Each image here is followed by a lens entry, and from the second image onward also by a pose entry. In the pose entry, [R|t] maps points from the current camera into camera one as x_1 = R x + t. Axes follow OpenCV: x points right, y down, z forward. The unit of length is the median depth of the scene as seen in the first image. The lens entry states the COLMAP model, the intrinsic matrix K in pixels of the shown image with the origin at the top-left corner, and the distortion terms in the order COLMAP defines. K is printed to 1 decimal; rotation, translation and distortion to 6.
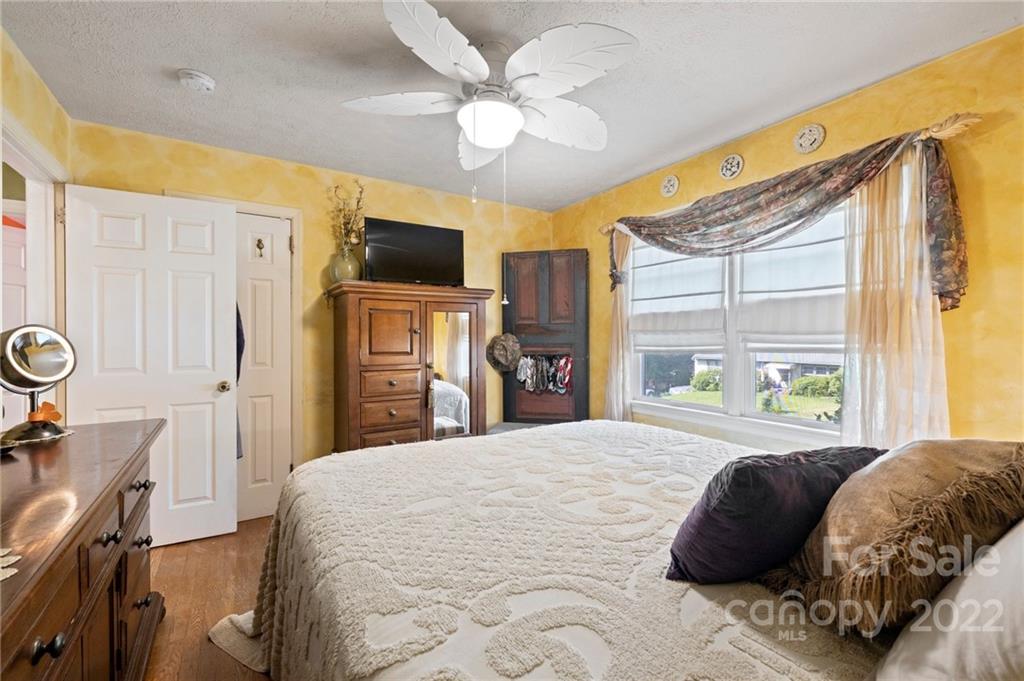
lens RADIAL K [[431.3, 0, 510.0], [0, 431.3, 339.8], [0, 0, 1]] dist [0.003330, -0.000288]
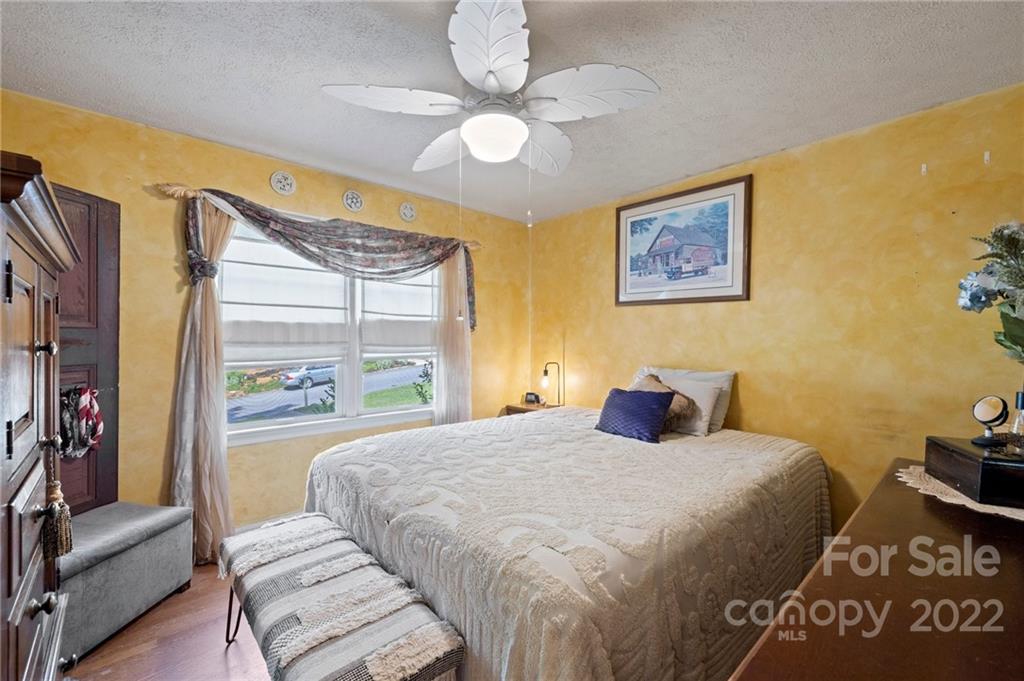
lens RADIAL K [[431.3, 0, 511.9], [0, 431.3, 340.5], [0, 0, 1]] dist [0.003330, -0.000288]
pose [[-0.168959, -0.002001, 0.985621, -0.683640], [0.004243, 0.999987, 0.002758, -0.030296], [-0.985614, 0.004648, -0.168949, 0.775848]]
